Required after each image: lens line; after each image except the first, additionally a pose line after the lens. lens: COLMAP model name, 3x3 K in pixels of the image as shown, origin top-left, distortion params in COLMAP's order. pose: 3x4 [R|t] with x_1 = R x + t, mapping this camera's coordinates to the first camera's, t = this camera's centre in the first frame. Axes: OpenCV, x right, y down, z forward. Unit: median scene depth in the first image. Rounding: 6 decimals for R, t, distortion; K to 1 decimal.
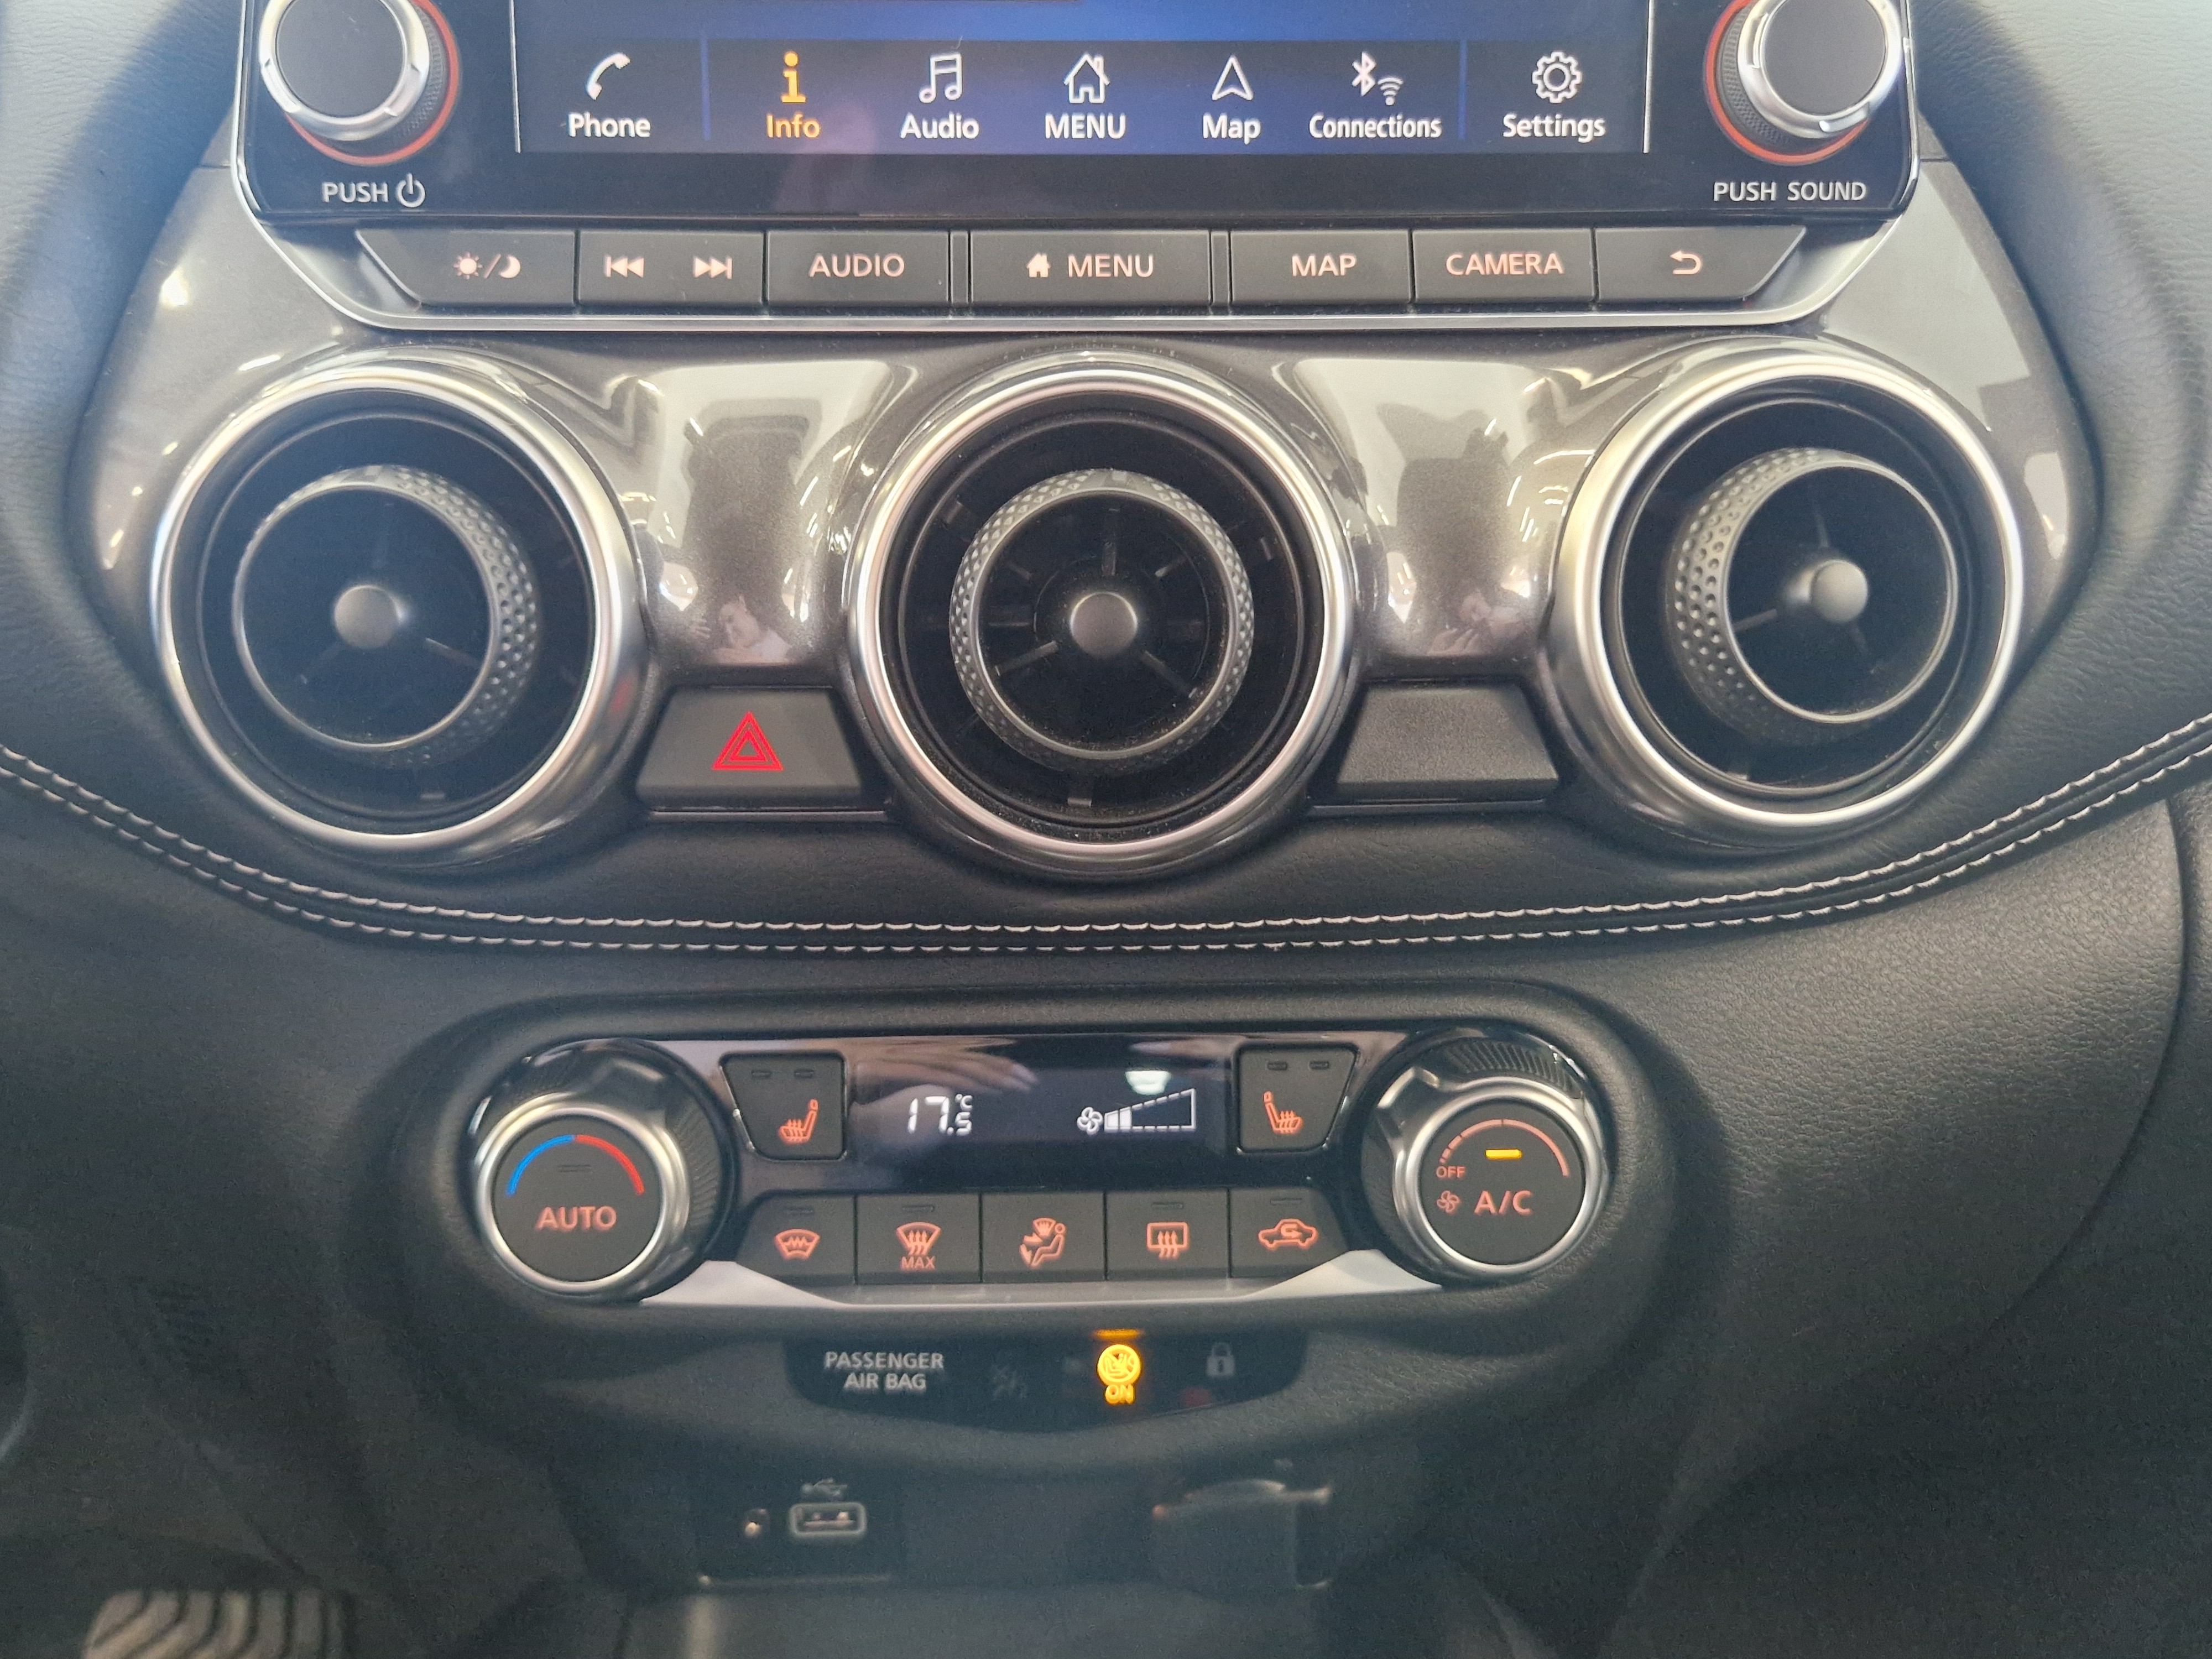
lens RADIAL K [[1958.7, 0, 1096.7], [0, 1958.7, 832.3], [0, 0, 1]] dist [0.039465, -0.021615]
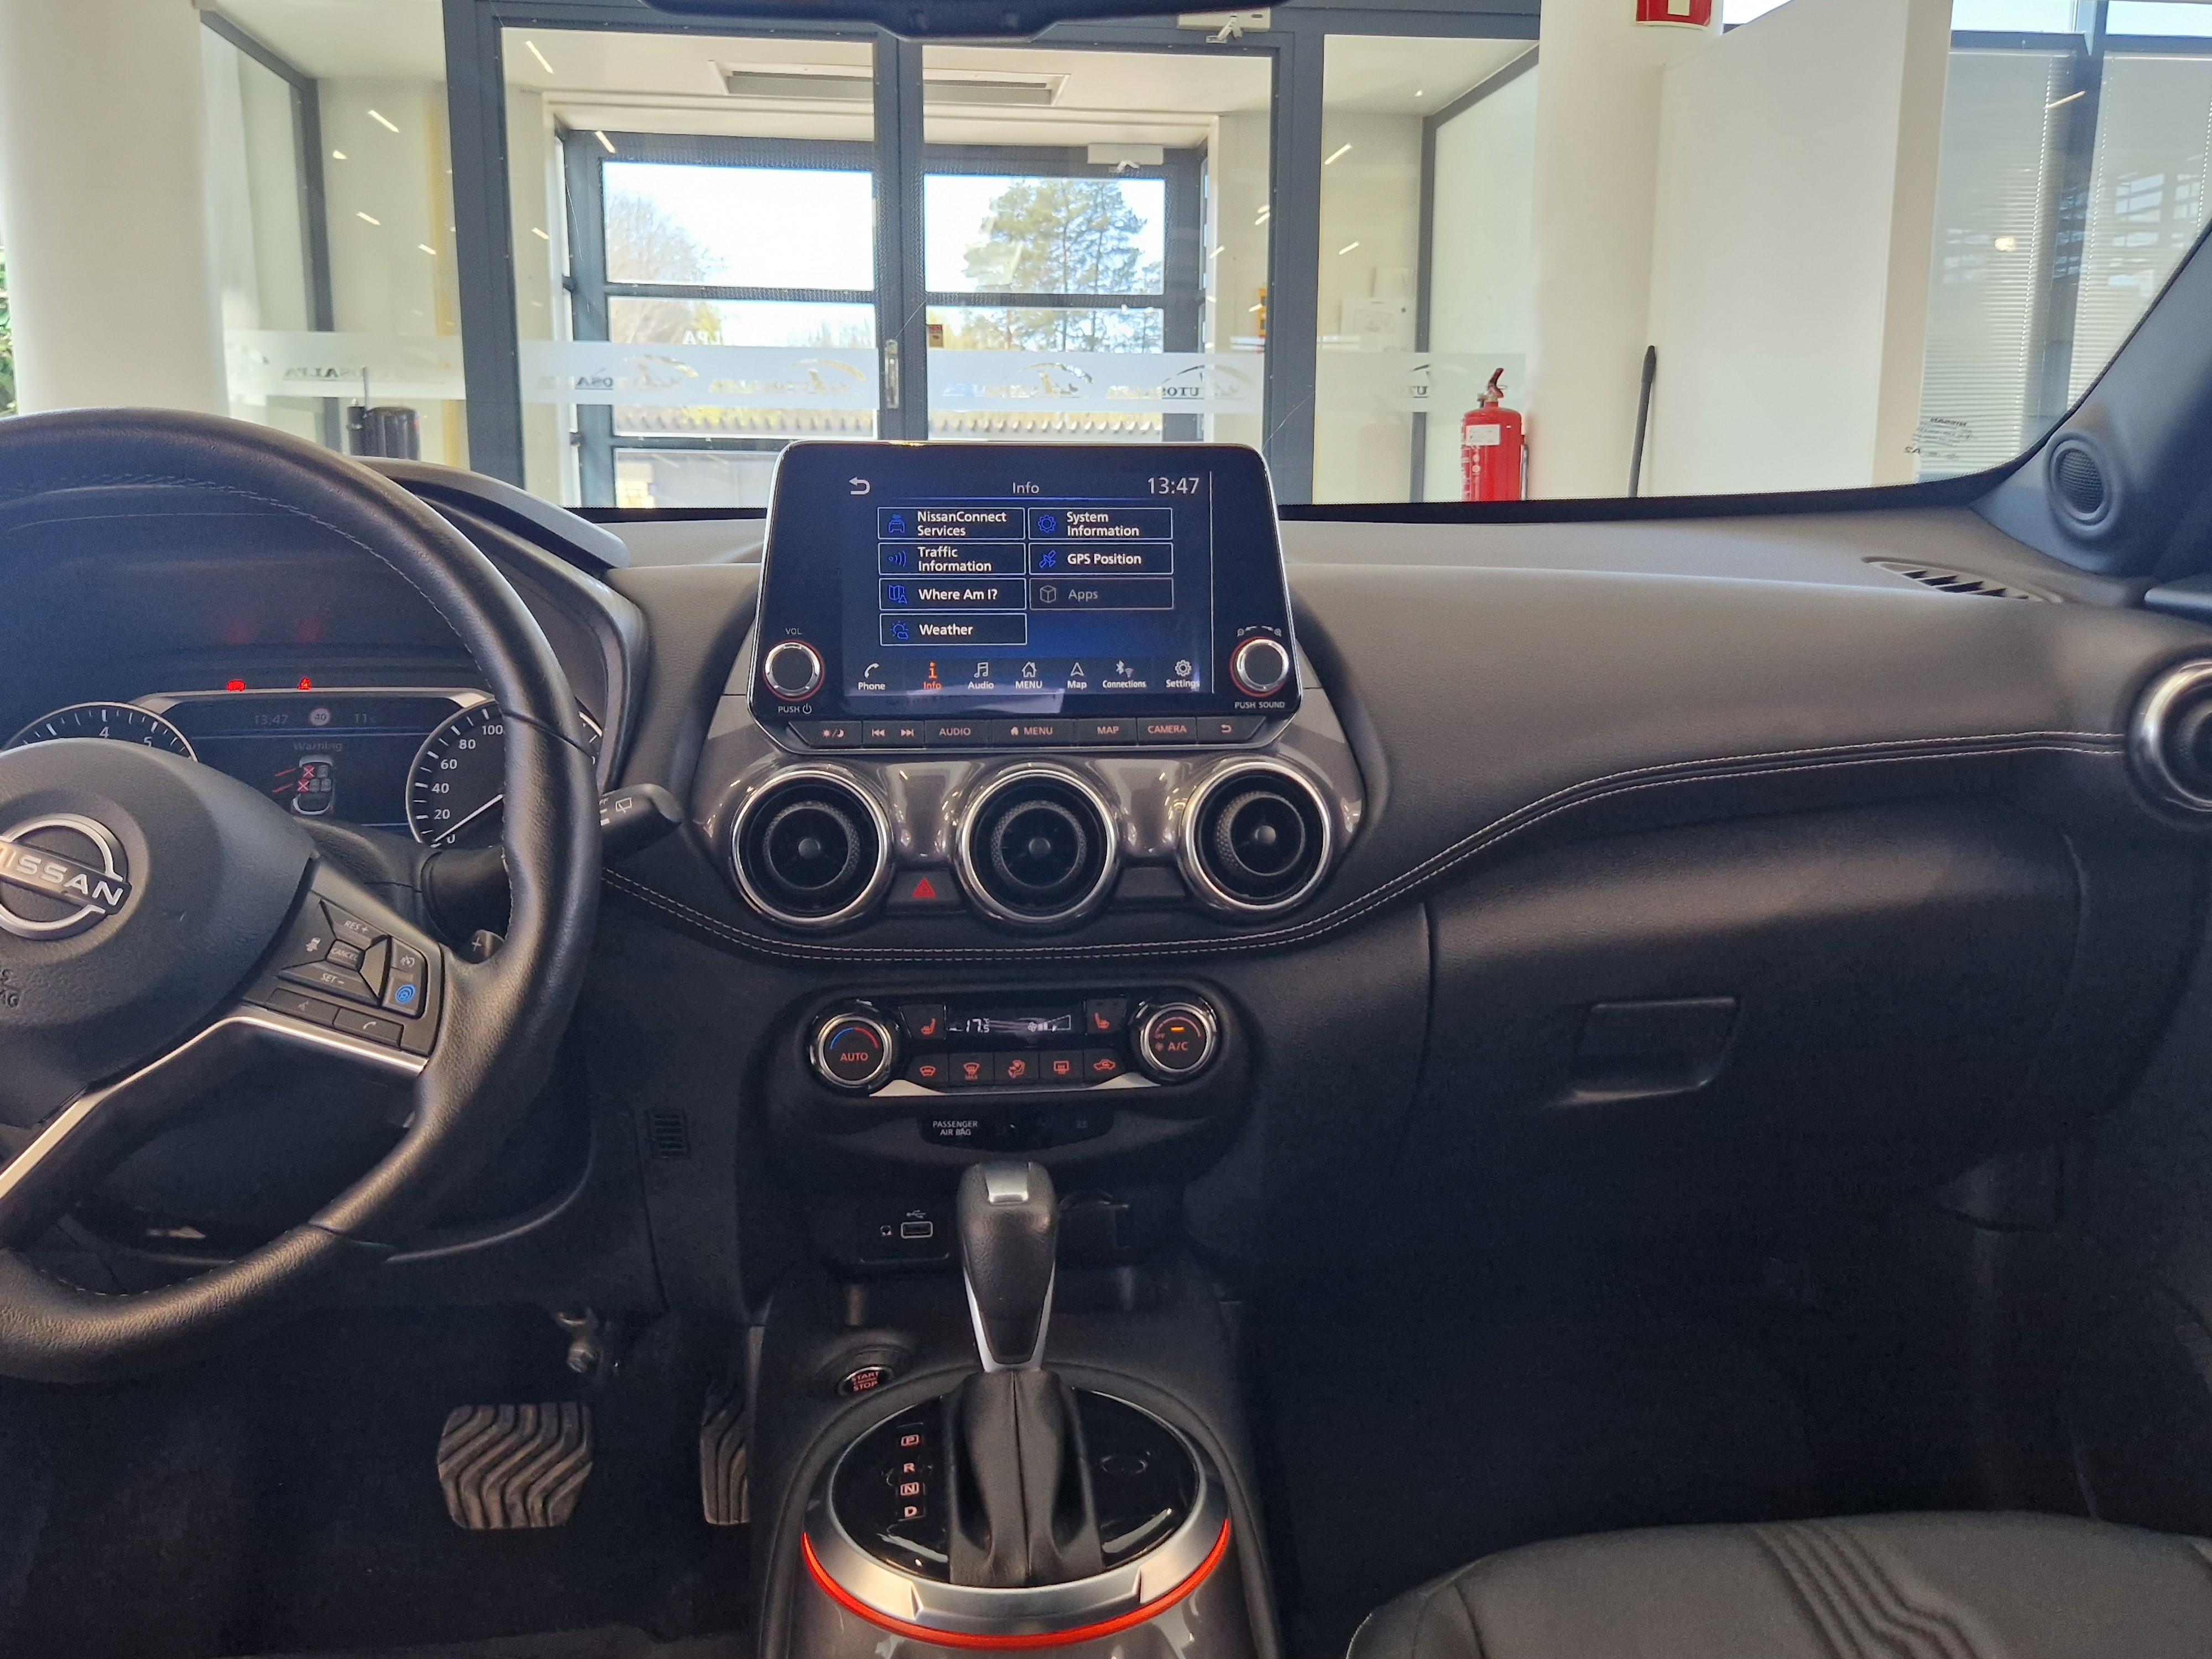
lens RADIAL K [[1958.7, 0, 1117.9], [0, 1958.7, 838.6], [0, 0, 1]] dist [0.039465, -0.021615]
pose [[0.997202, -0.009748, 0.074120, -0.094778], [0.017636, 0.994153, -0.106534, 0.199905], [-0.072648, 0.107543, 0.991543, -1.968605]]
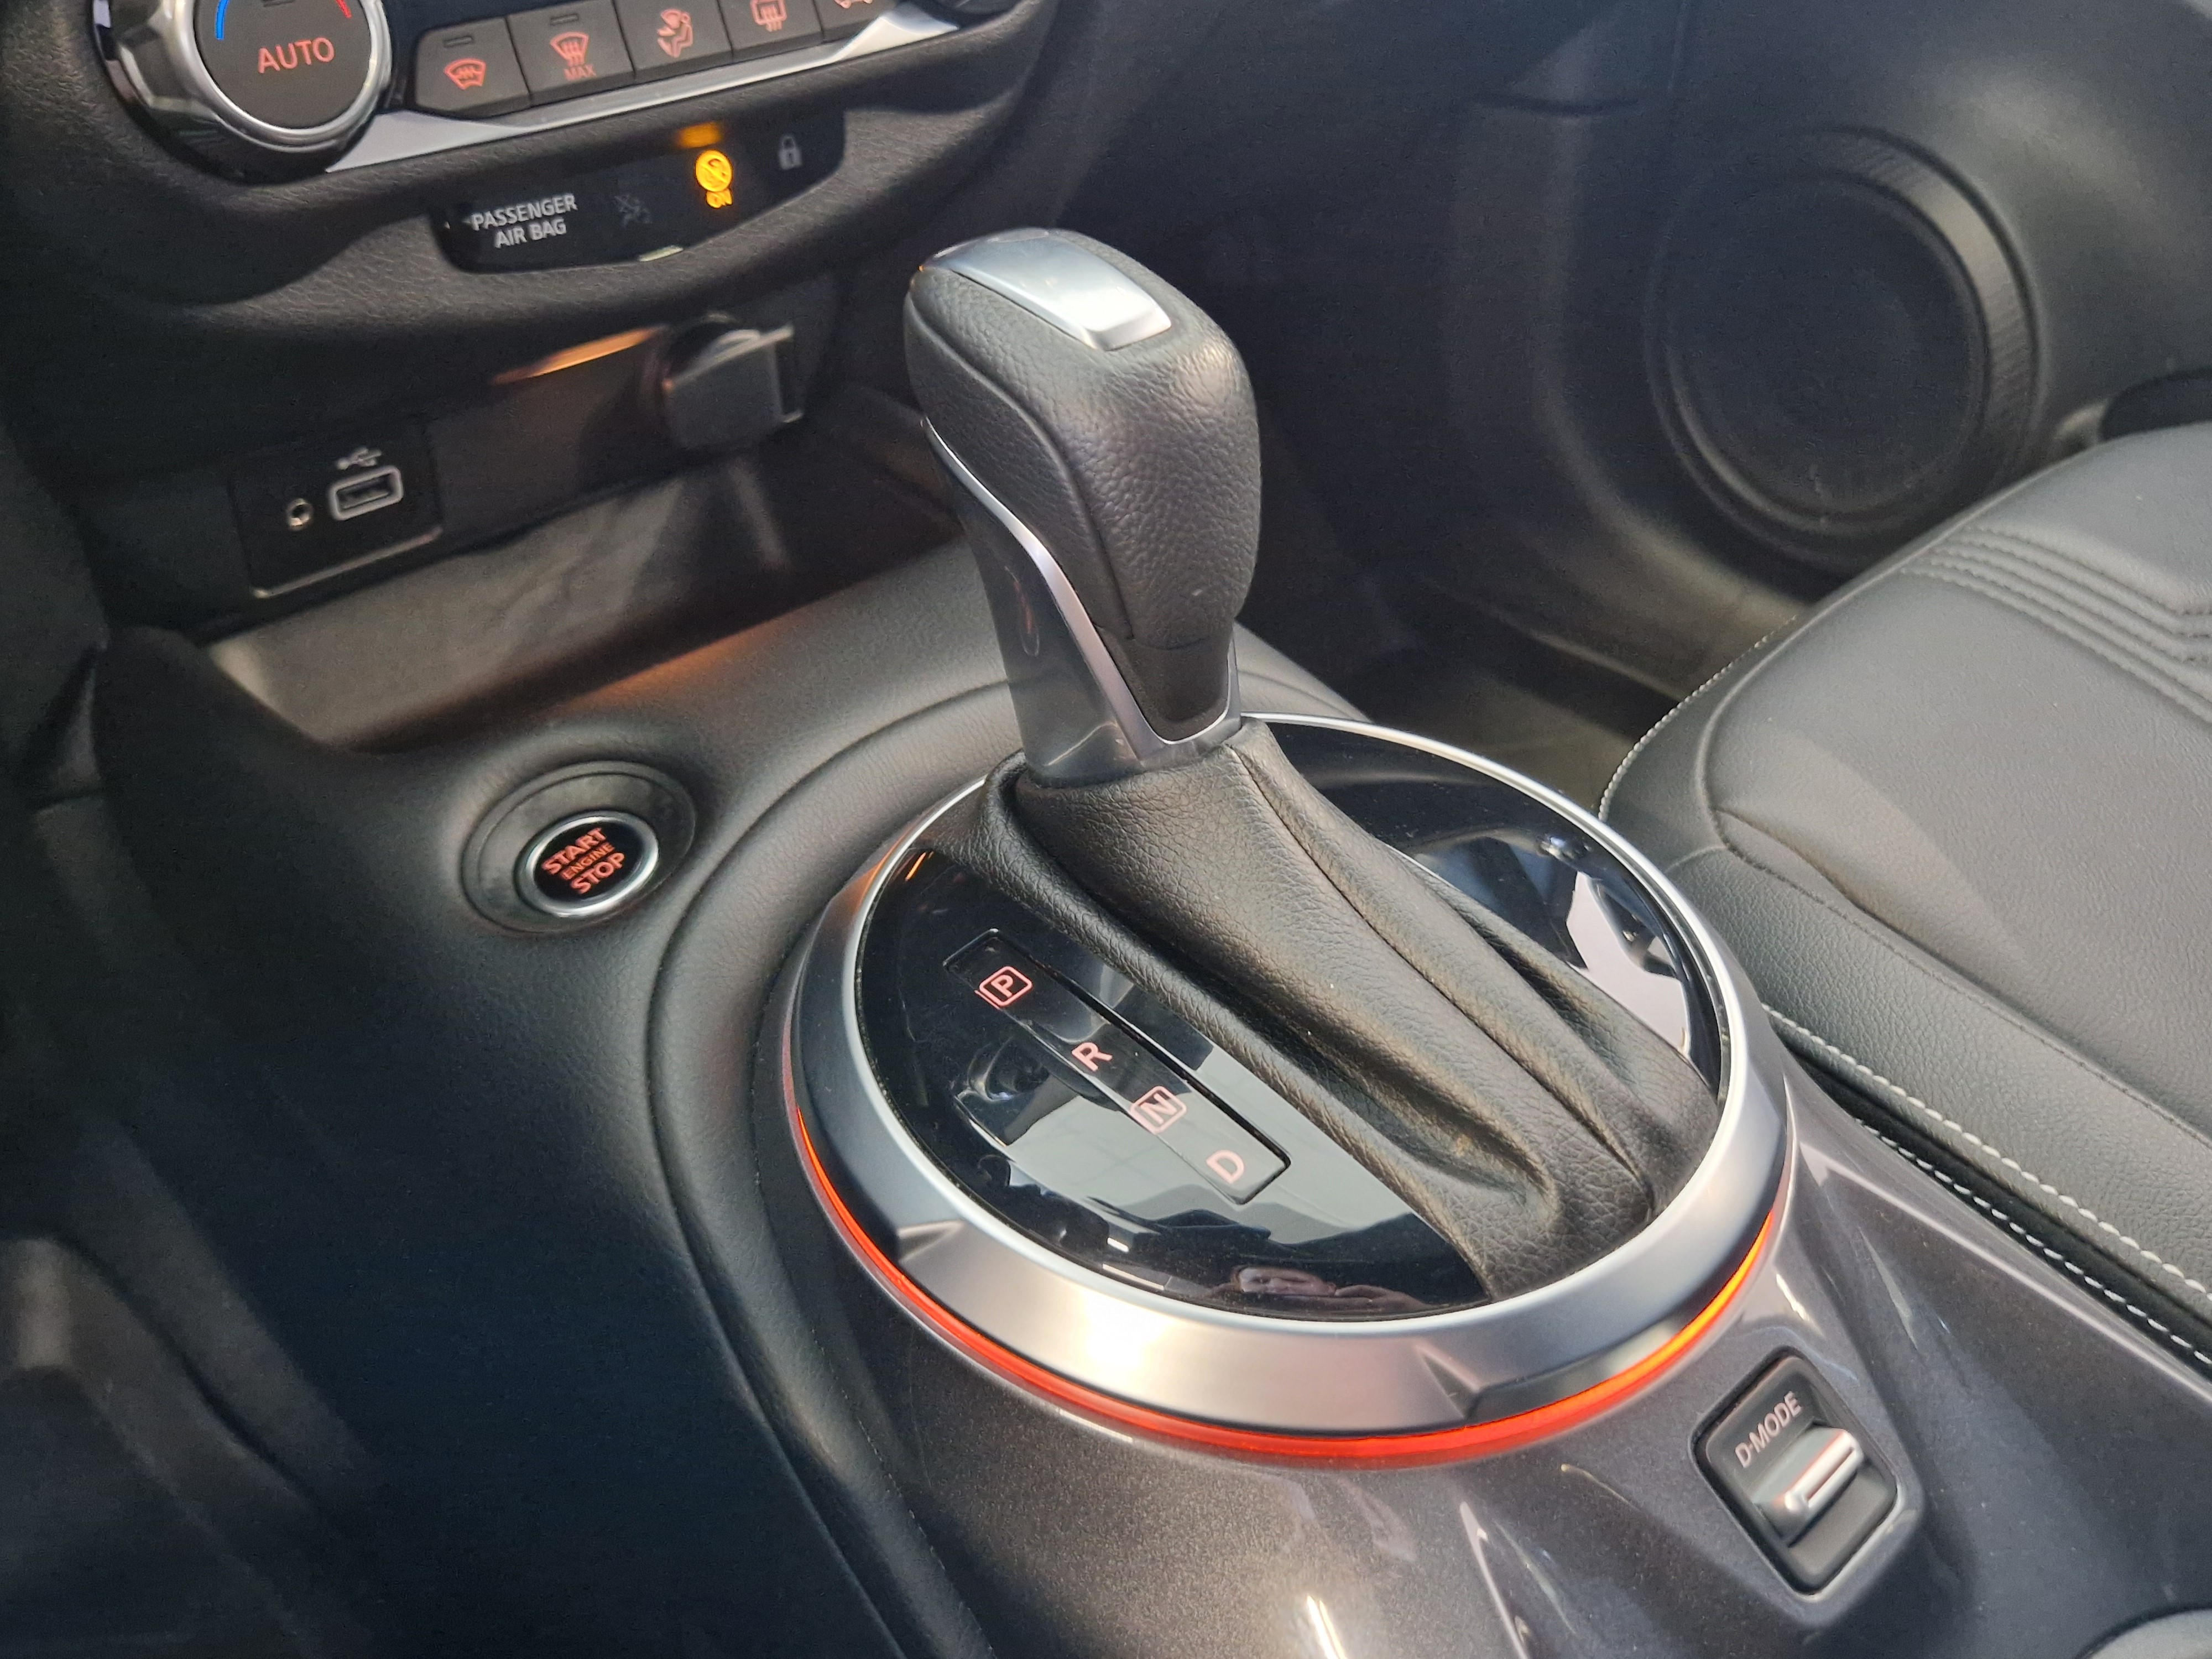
lens RADIAL K [[1958.7, 0, 1095.8], [0, 1958.7, 821.1], [0, 0, 1]] dist [0.039465, -0.021615]
pose [[0.754719, -0.382935, 0.532691, -0.663611], [0.174339, 0.899842, 0.399864, 0.225199], [-0.632459, -0.208916, 0.745888, -0.069607]]
